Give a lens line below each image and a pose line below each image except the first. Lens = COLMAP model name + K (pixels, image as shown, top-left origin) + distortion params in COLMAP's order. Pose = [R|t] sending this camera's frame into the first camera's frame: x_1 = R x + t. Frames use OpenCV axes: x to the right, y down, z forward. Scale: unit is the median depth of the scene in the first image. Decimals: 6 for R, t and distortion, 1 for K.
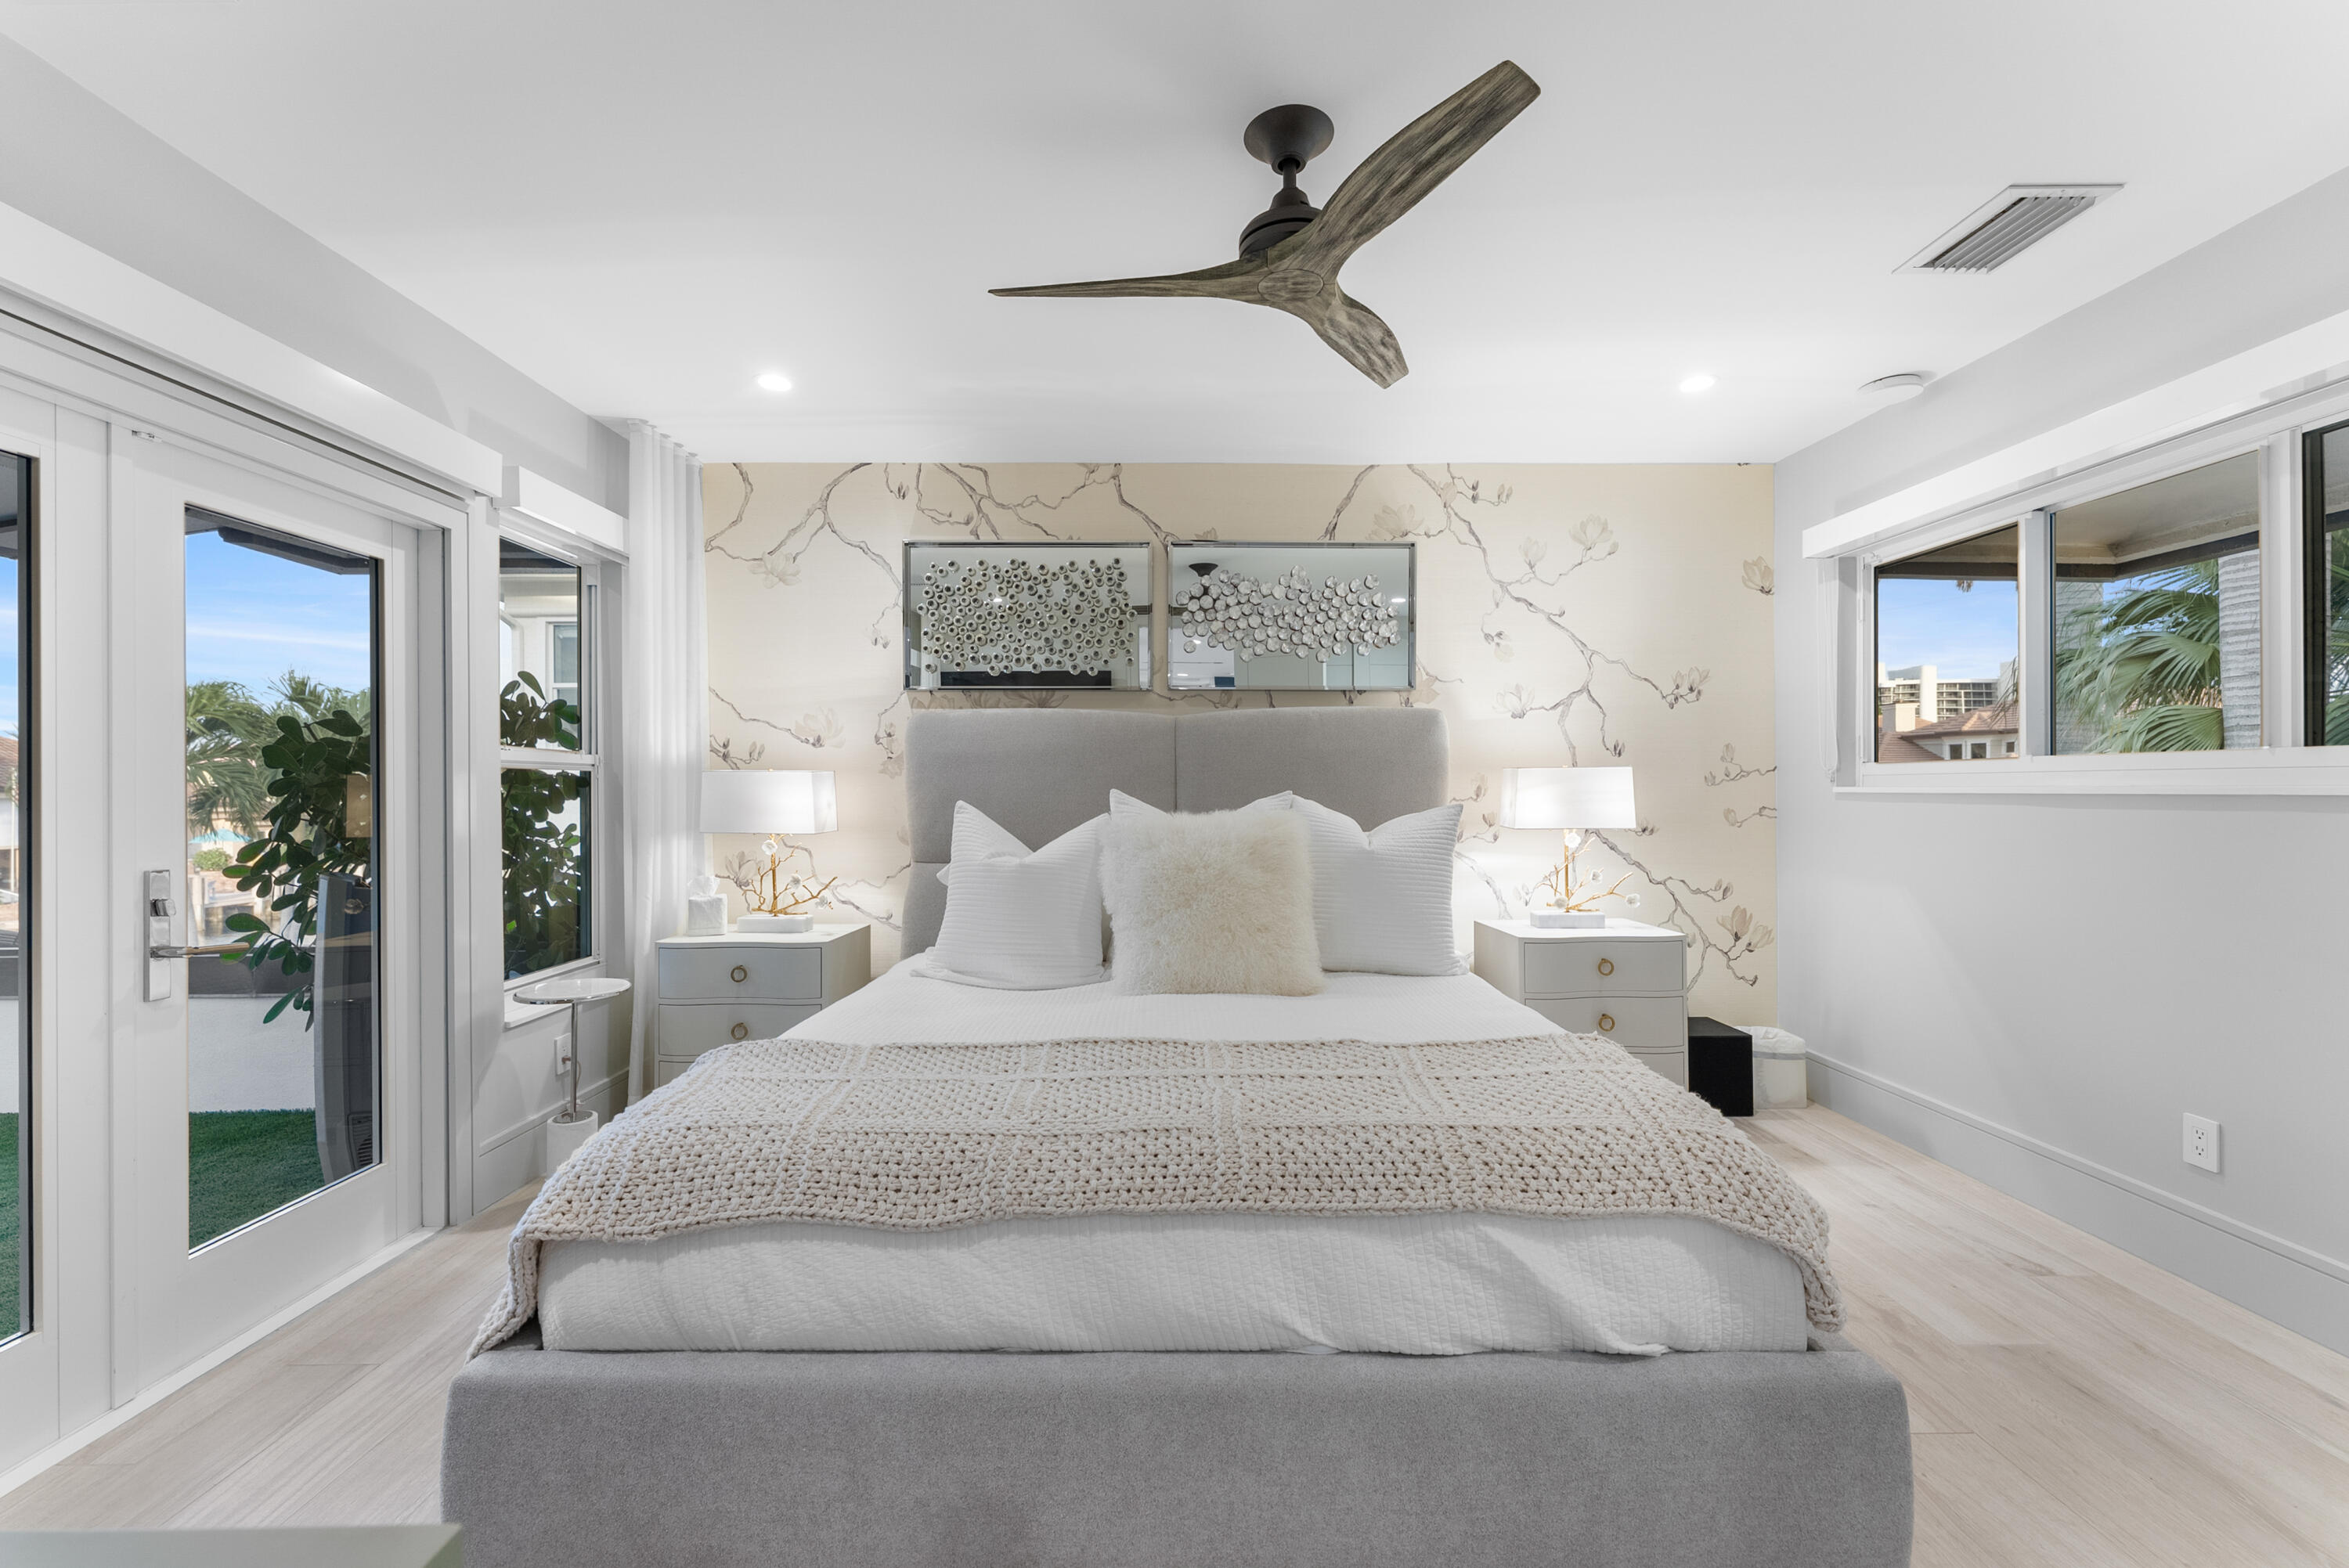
lens RADIAL K [[959.7, 0, 1183.8], [0, 959.7, 785.7], [0, 0, 1]] dist [-0.000709, -0.000274]
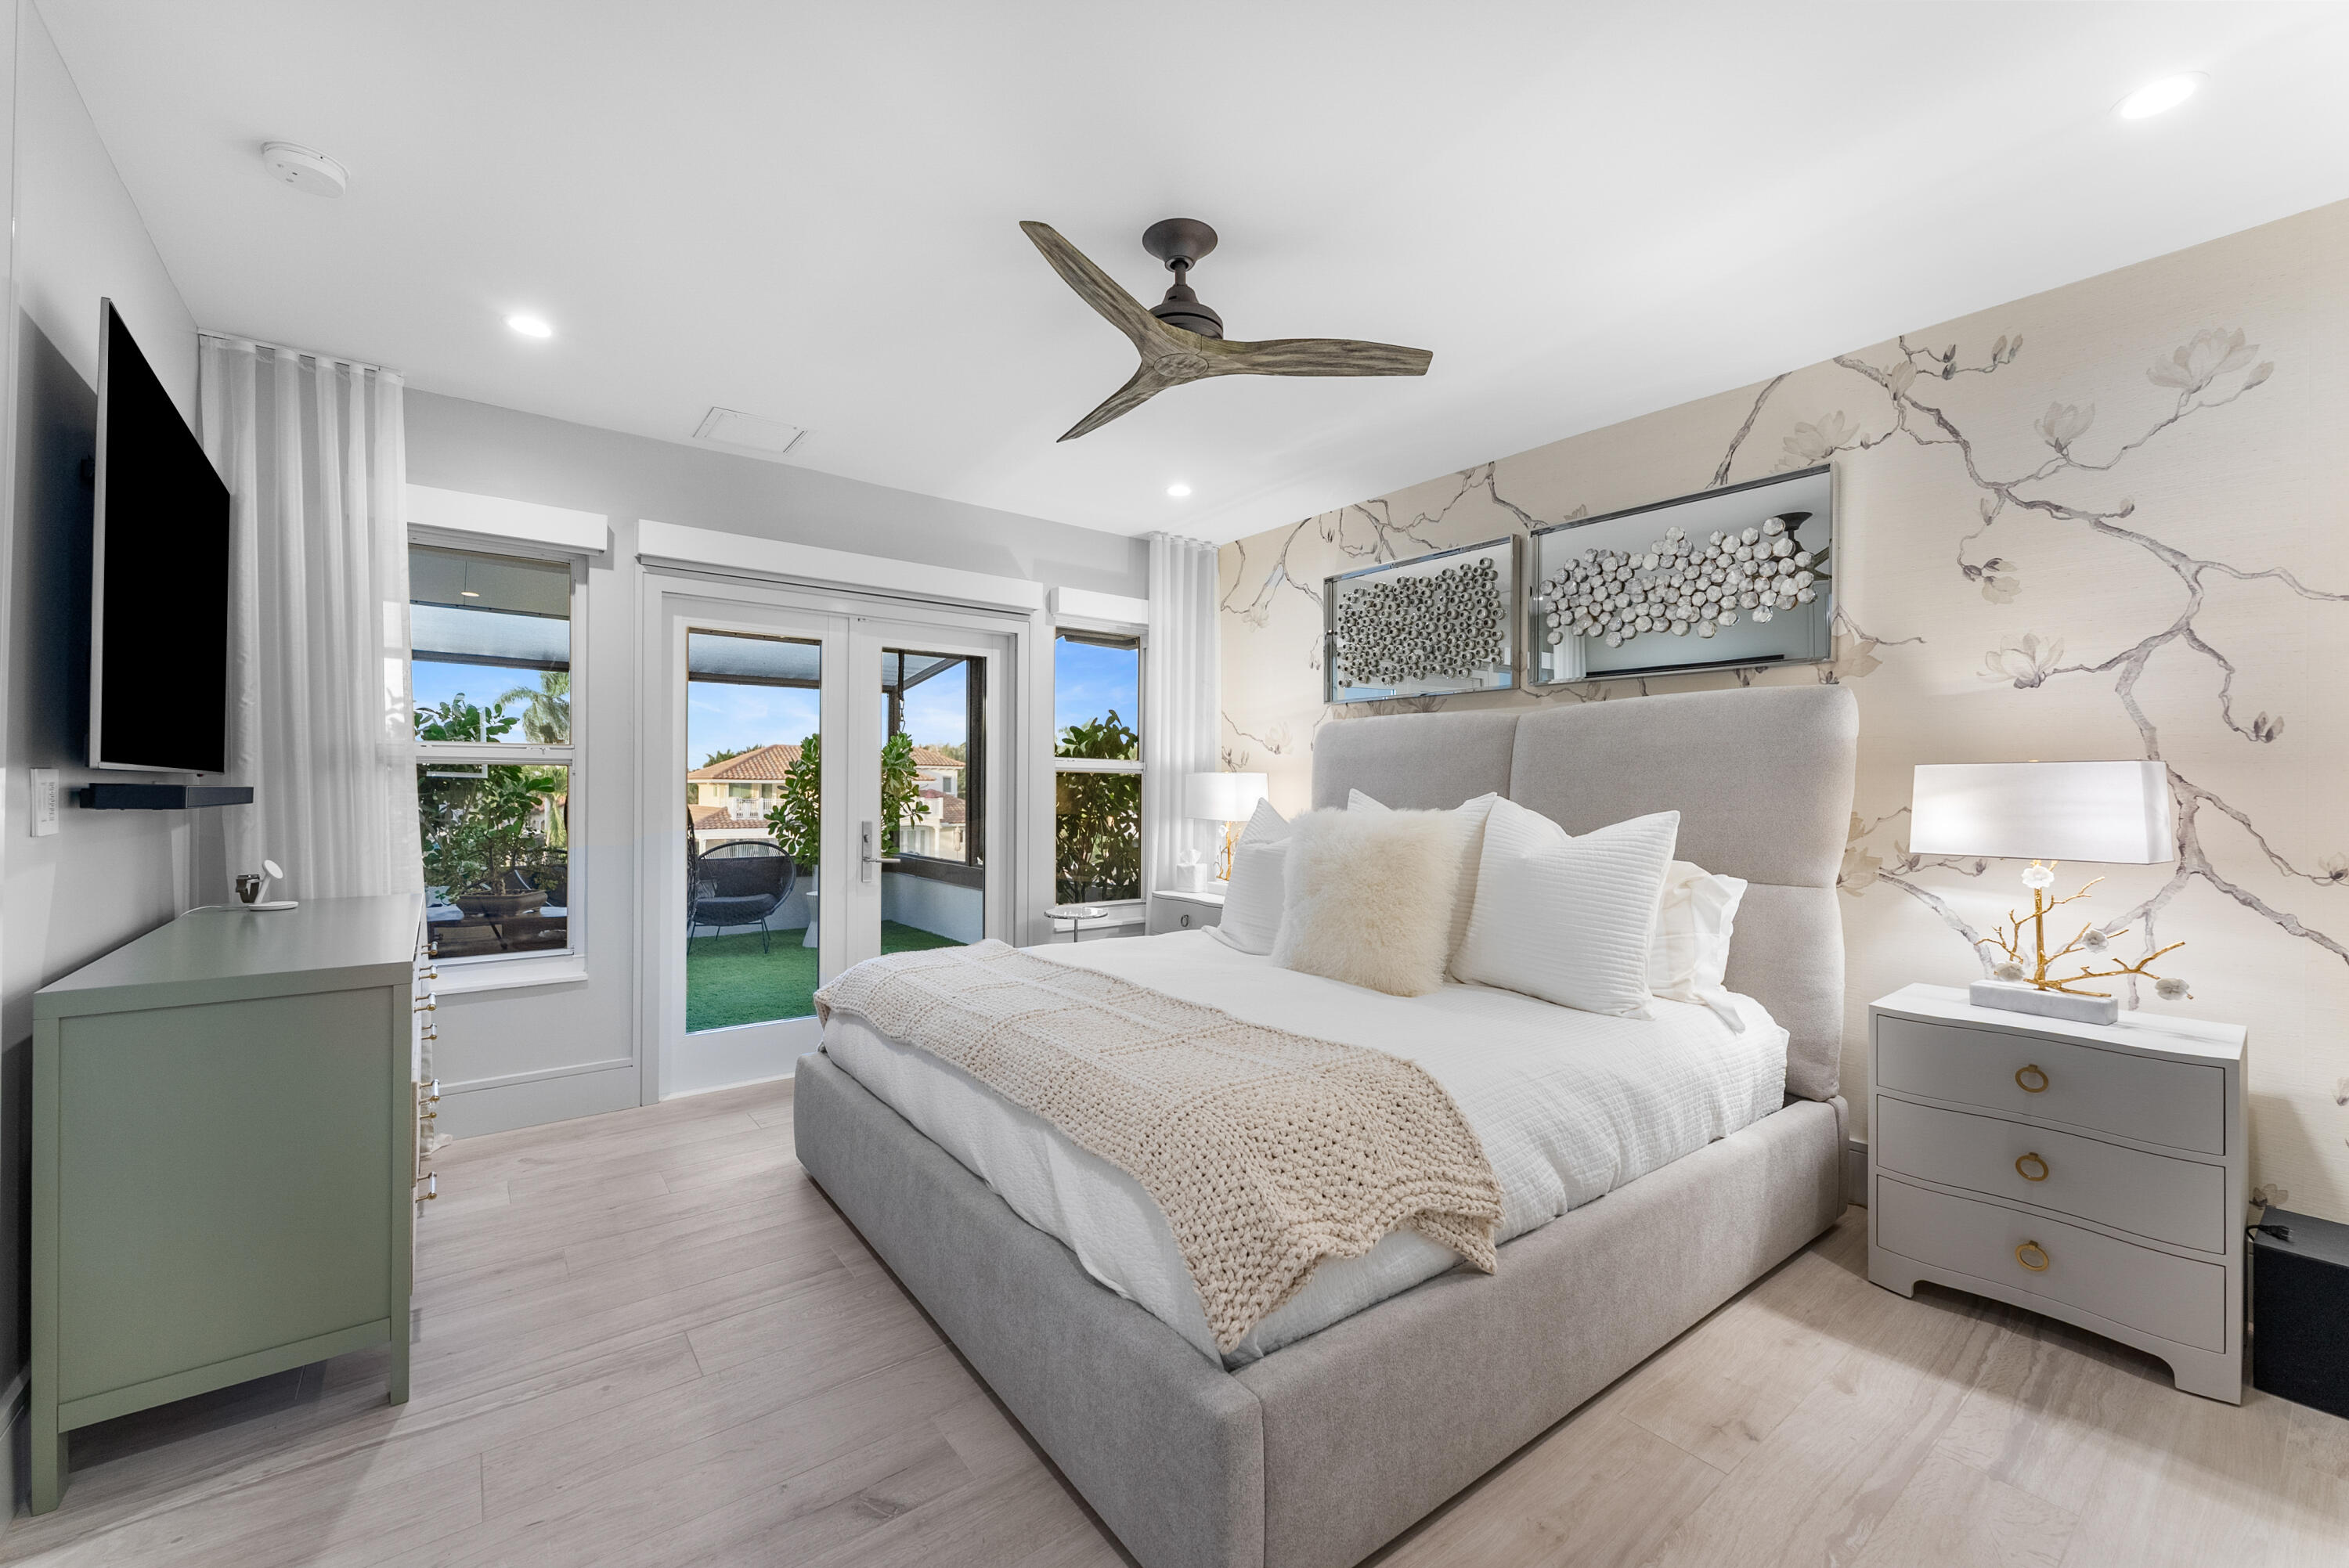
lens RADIAL K [[959.7, 0, 1175.9], [0, 959.7, 784.3], [0, 0, 1]] dist [-0.000709, -0.000274]
pose [[0.587475, 0.005257, -0.809225, 0.548326], [-0.007105, 0.999974, 0.001339, -0.001161], [0.809211, 0.004963, 0.587497, 0.153511]]
